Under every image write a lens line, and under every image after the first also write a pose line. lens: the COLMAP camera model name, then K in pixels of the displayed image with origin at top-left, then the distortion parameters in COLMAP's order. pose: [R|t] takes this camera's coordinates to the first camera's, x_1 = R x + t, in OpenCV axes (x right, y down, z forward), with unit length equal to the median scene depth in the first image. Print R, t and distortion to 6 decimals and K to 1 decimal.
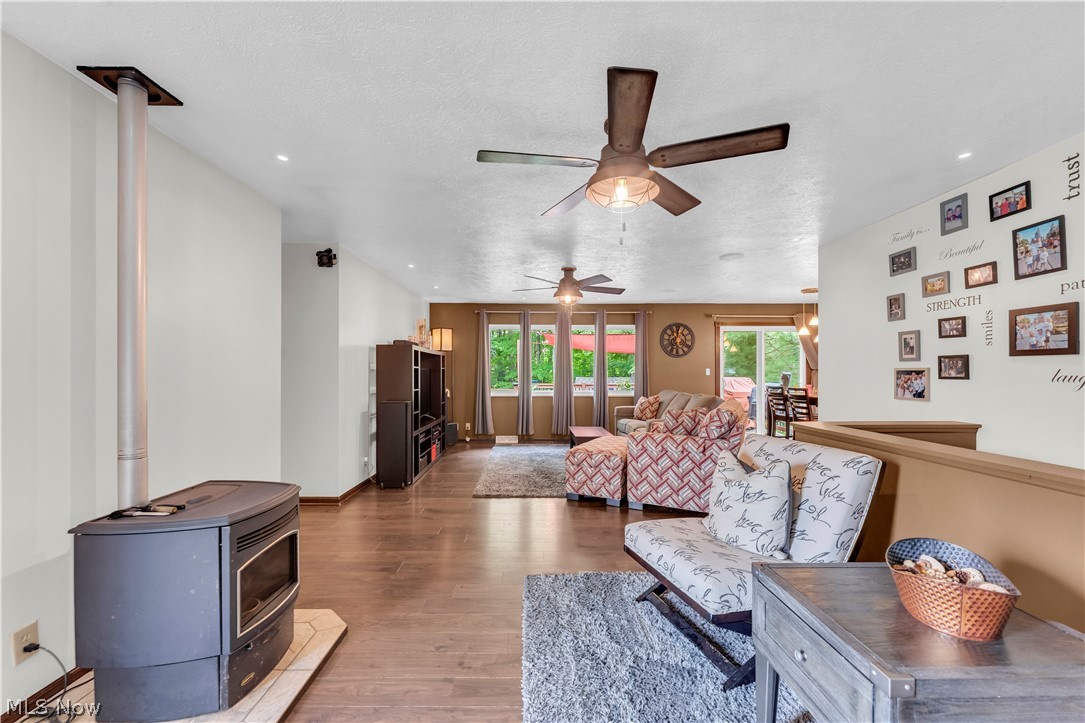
lens RADIAL K [[441.3, 0, 533.6], [0, 441.3, 369.7], [0, 0, 1]] dist [-0.001764, -0.000131]
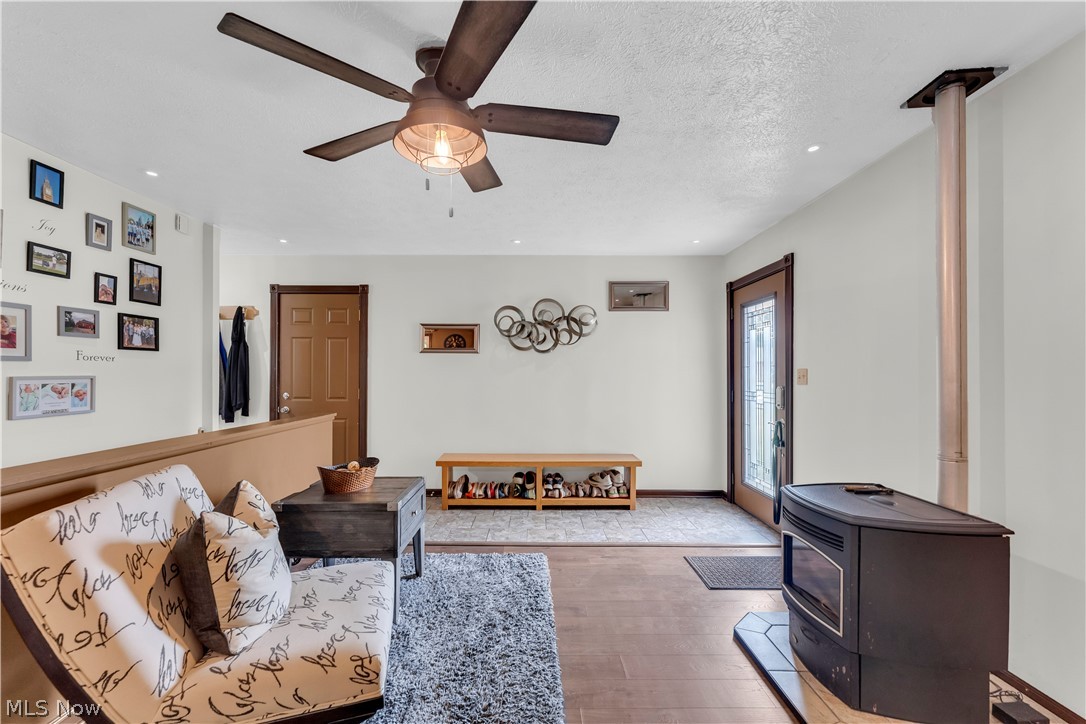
lens RADIAL K [[441.1, 0, 537.3], [0, 441.1, 370.0], [0, 0, 1]] dist [-0.000998, -0.000340]
pose [[-0.999962, -0.002706, 0.008304, 0.007036], [-0.002804, 0.999926, -0.011854, 0.004222], [-0.008271, -0.011877, -0.999895, 0.730032]]
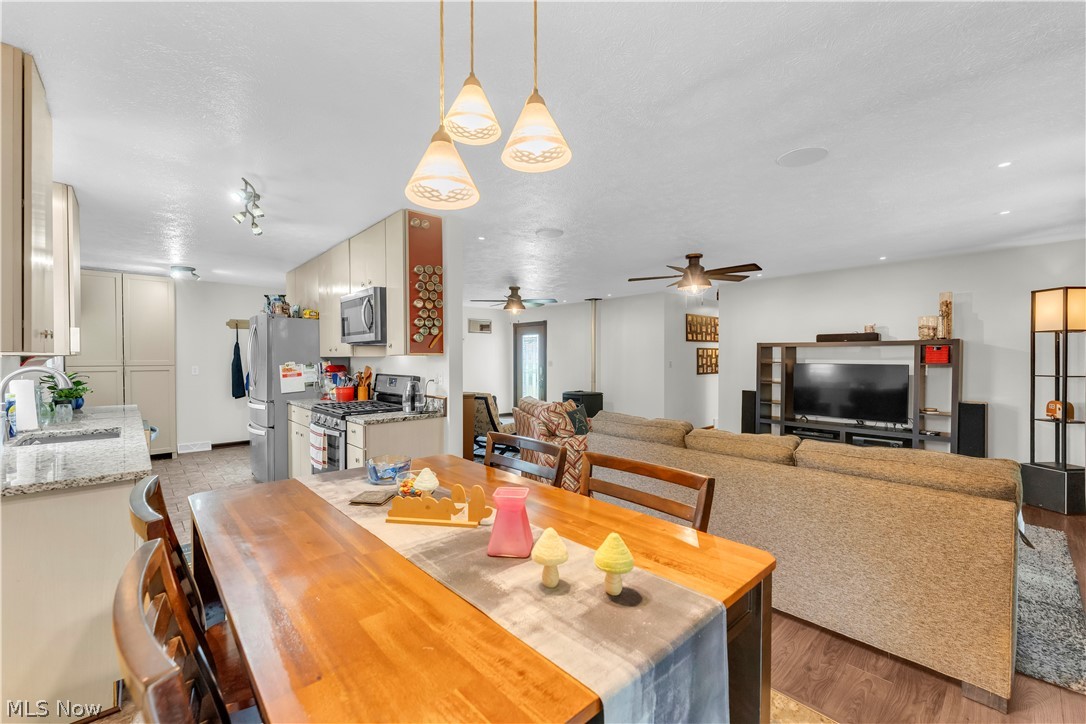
lens RADIAL K [[447.6, 0, 536.2], [0, 447.6, 364.3], [0, 0, 1]] dist [-0.002866, -0.000315]
pose [[-0.745008, 0.008634, -0.667000, 0.936407], [0.000295, 0.999920, 0.012613, -0.014835], [0.667056, 0.009200, -0.744951, 1.461037]]
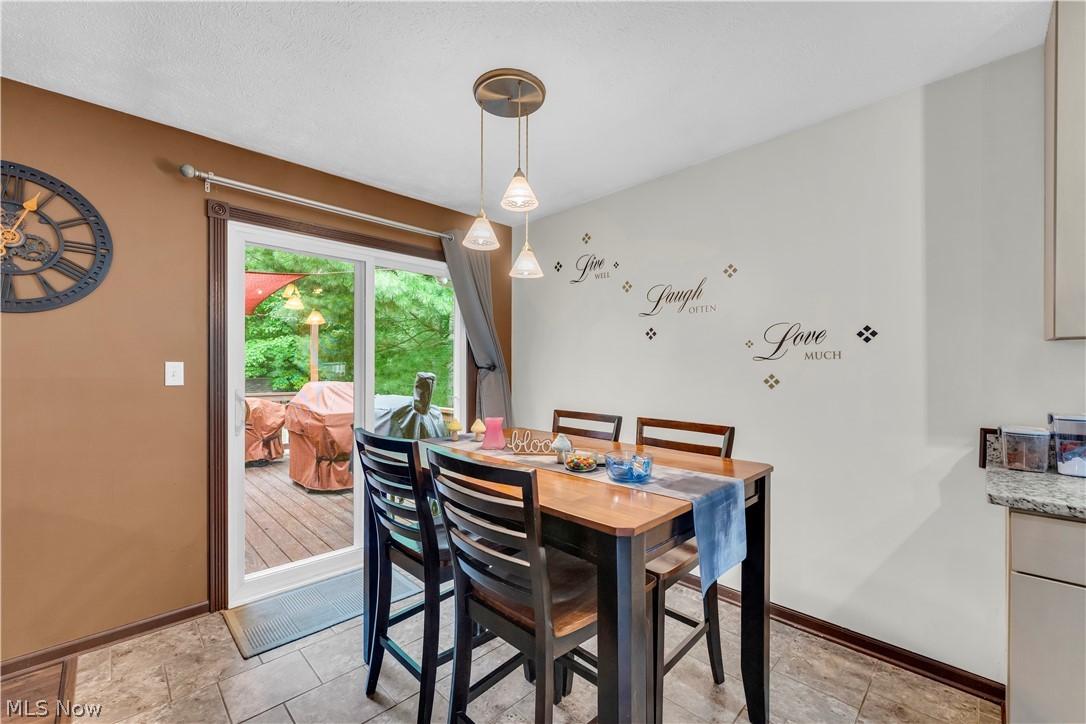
lens RADIAL K [[441.1, 0, 537.3], [0, 441.1, 370.0], [0, 0, 1]] dist [-0.000998, -0.000340]
pose [[0.714721, -0.000093, 0.699410, 0.569467], [-0.003914, 0.999984, 0.004132, 0.000637], [-0.699399, -0.005691, 0.714709, 1.004580]]
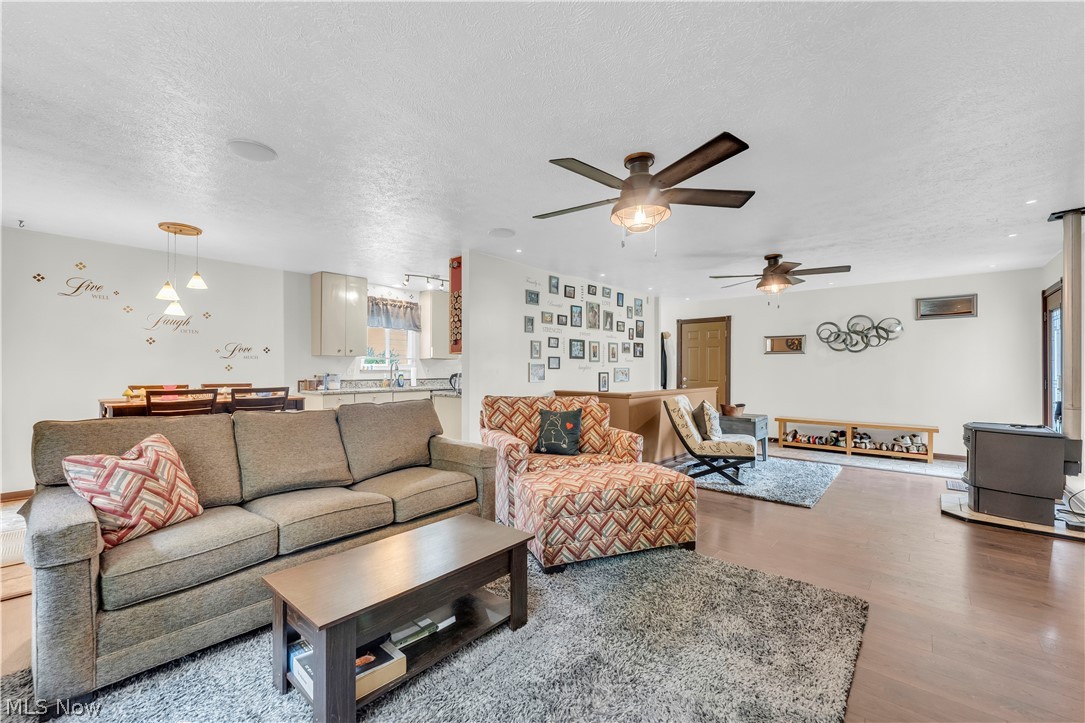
lens RADIAL K [[441.3, 0, 533.6], [0, 441.3, 369.7], [0, 0, 1]] dist [-0.001764, -0.000131]
pose [[-0.736207, -0.002739, 0.676751, -0.177141], [-0.004176, 0.999991, -0.000495, 0.014915], [-0.676744, -0.003190, -0.736212, 1.441162]]
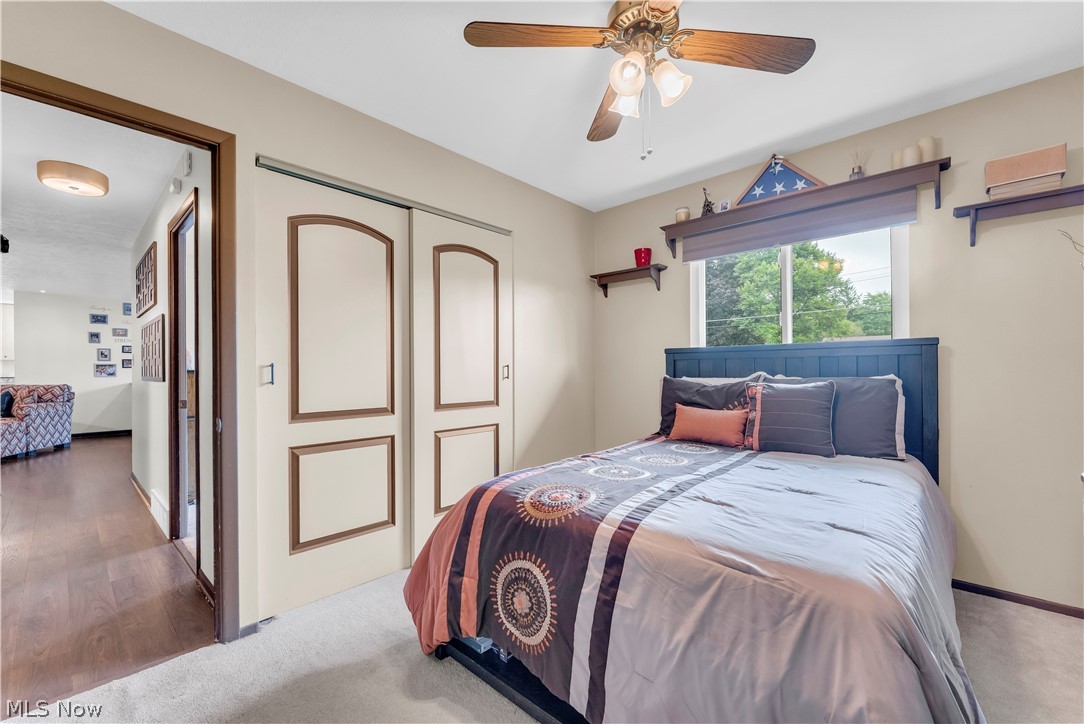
lens RADIAL K [[449.6, 0, 540.9], [0, 449.6, 369.2], [0, 0, 1]] dist [-0.000178, -0.000086]
pose [[-0.726318, 0.001373, 0.687357, -1.680384], [0.001623, 0.999999, -0.000284, 0.019835], [-0.687357, 0.000909, -0.726319, 0.736335]]
